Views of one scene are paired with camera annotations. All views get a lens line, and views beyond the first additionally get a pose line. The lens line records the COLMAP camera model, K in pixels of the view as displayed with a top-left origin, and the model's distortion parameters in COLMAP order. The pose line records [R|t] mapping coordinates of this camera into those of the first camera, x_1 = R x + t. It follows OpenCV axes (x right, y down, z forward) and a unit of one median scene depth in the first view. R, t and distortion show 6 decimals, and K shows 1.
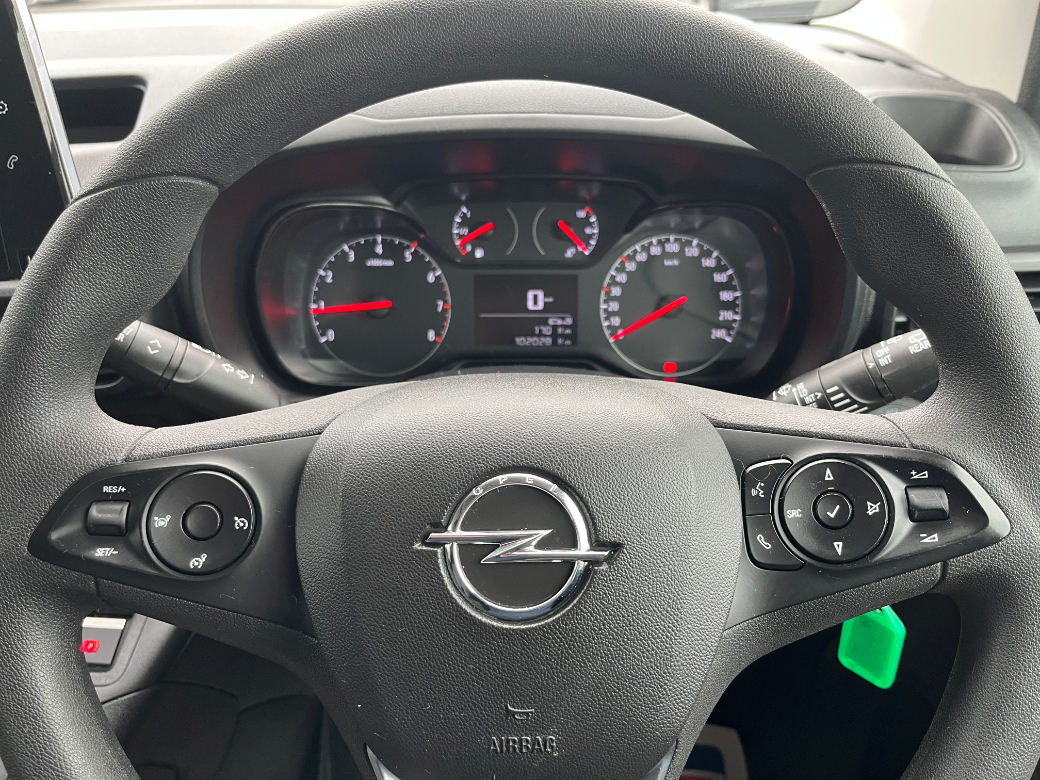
lens RADIAL K [[770.0, 0, 524.3], [0, 770.0, 390.2], [0, 0, 1]] dist [0.033427, -0.037903]
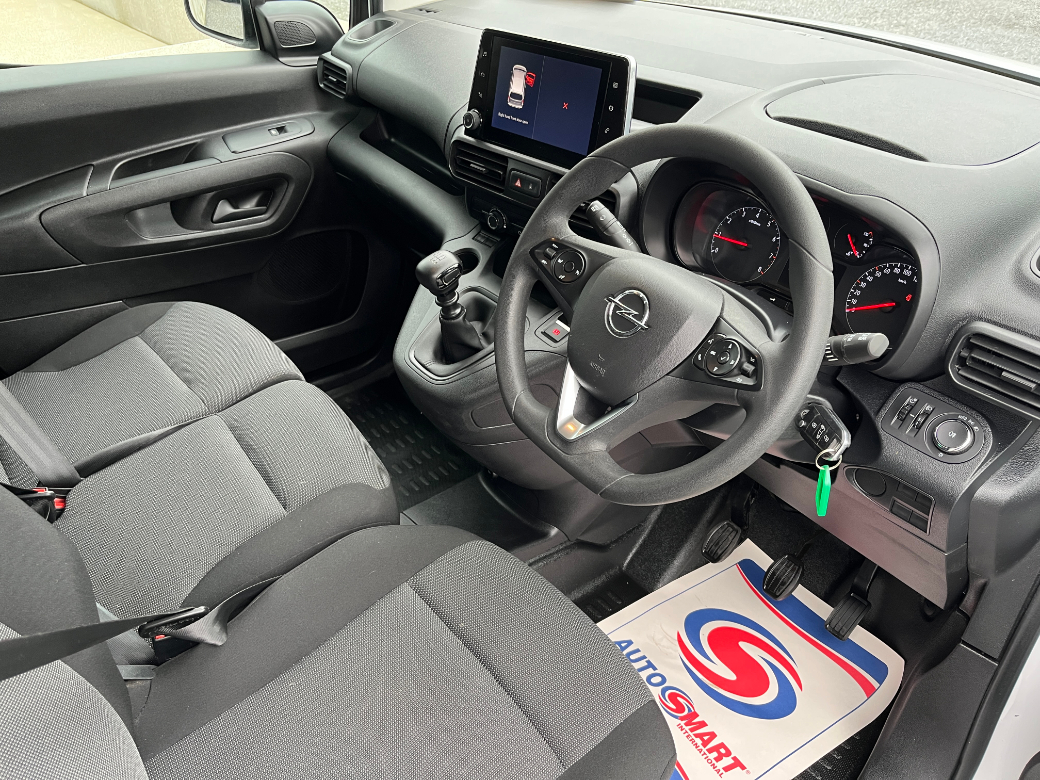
lens RADIAL K [[770.0, 0, 518.0], [0, 770.0, 391.0], [0, 0, 1]] dist [0.033427, -0.037903]
pose [[0.534190, 0.470924, -0.702048, 1.924061], [-0.397647, 0.872833, 0.282914, -0.201887], [0.746002, 0.128037, 0.653520, -1.182213]]
